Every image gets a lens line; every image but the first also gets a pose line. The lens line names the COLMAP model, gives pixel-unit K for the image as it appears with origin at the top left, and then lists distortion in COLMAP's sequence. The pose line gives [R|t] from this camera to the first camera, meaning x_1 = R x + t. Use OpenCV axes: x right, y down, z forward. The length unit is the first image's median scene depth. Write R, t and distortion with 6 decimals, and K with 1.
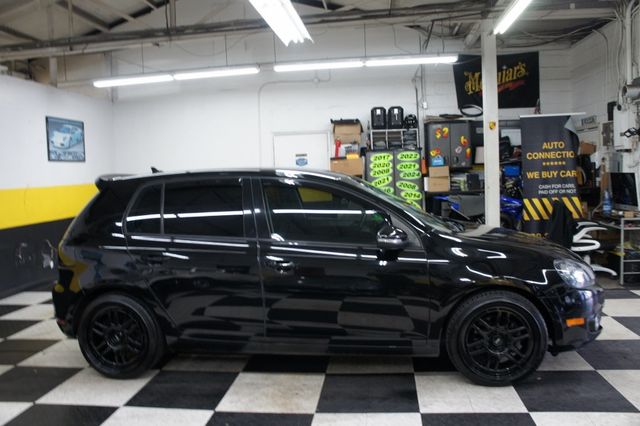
lens RADIAL K [[517.1, 0, 320.0], [0, 517.1, 213.0], [0, 0, 1]] dist [-0.177660, 0.144828]
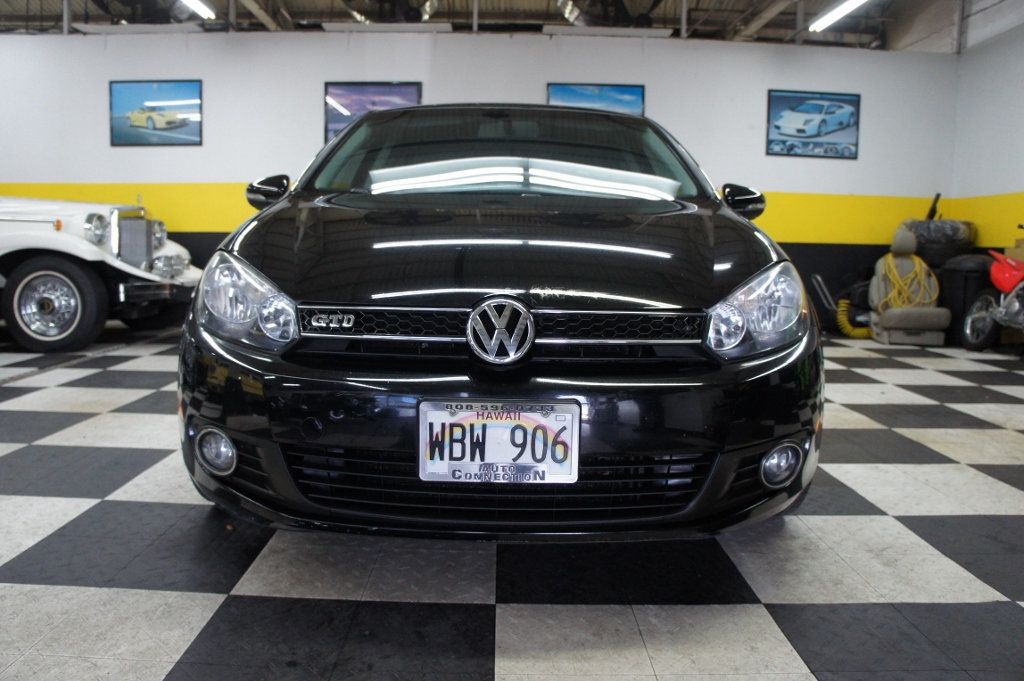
lens RADIAL K [[801.3, 0, 512.0], [0, 801.3, 340.5], [0, 0, 1]] dist [-0.177359, 0.128920]
pose [[0.130183, 0.163851, -0.977858, 0.449825], [-0.104455, 0.983029, 0.150811, 0.019249], [0.985972, 0.082509, 0.145088, 0.459662]]
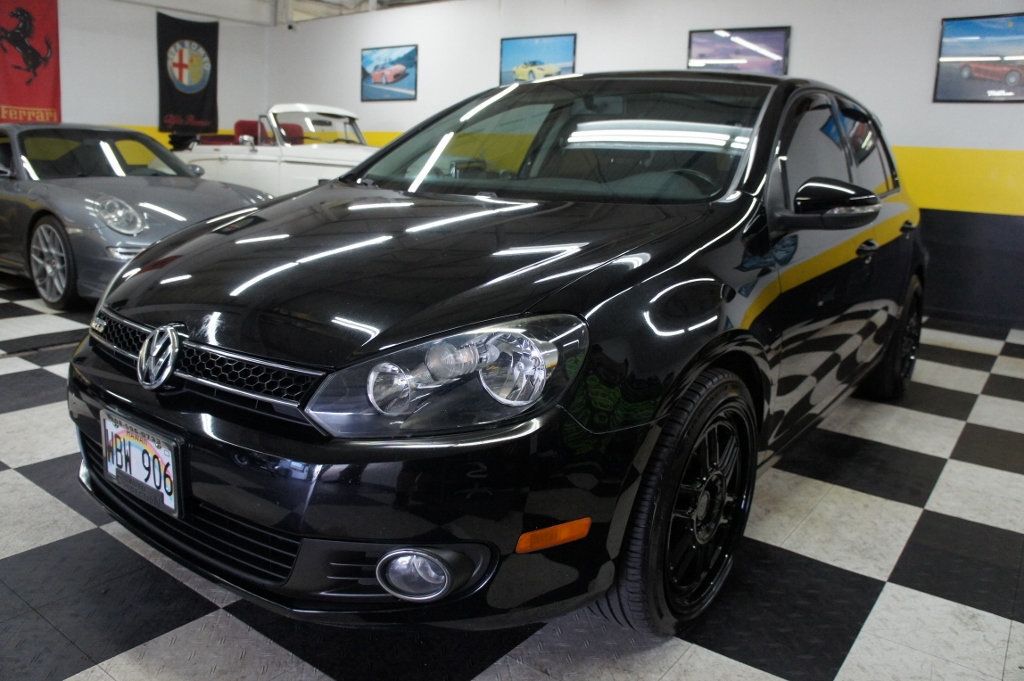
lens RADIAL K [[801.3, 0, 512.0], [0, 801.3, 340.5], [0, 0, 1]] dist [-0.177359, 0.128920]
pose [[-0.491945, 0.210265, -0.844854, 0.377674], [-0.092598, 0.952258, 0.290913, -0.023373], [0.865688, 0.221345, -0.448989, 0.653054]]
